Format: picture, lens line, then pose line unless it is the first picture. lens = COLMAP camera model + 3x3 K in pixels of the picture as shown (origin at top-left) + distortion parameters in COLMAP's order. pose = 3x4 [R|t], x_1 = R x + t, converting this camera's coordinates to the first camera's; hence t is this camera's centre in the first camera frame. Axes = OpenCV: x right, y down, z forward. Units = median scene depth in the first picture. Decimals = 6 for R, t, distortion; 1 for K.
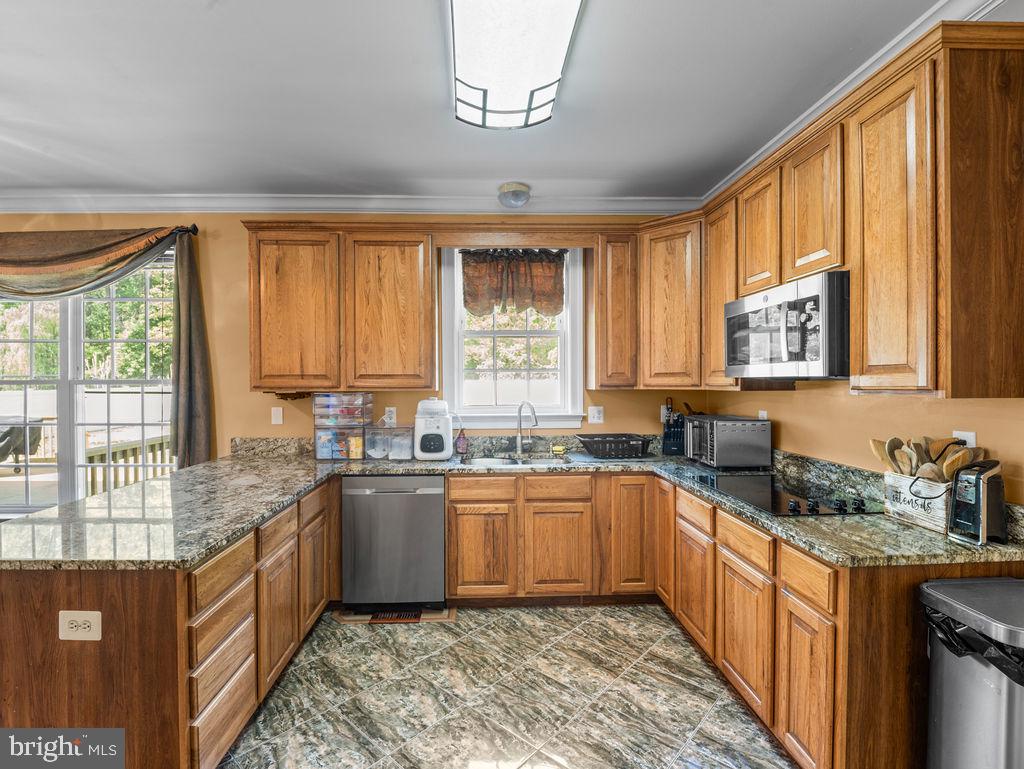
lens RADIAL K [[480.1, 0, 492.6], [0, 480.1, 388.8], [0, 0, 1]] dist [-0.002335, -0.001201]
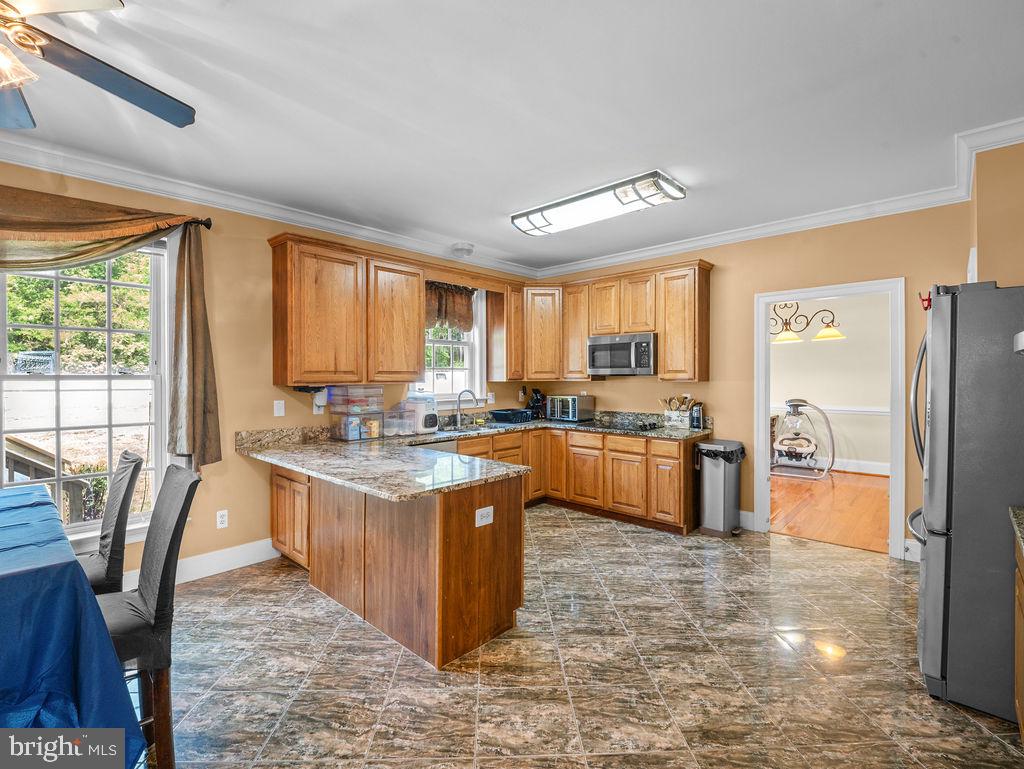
lens RADIAL K [[480.1, 0, 492.6], [0, 480.1, 388.8], [0, 0, 1]] dist [-0.002335, -0.001201]
pose [[0.718973, -0.018577, 0.694789, -0.954055], [0.011854, 0.999825, 0.014467, 0.002297], [-0.694937, -0.002165, 0.719068, -0.129808]]
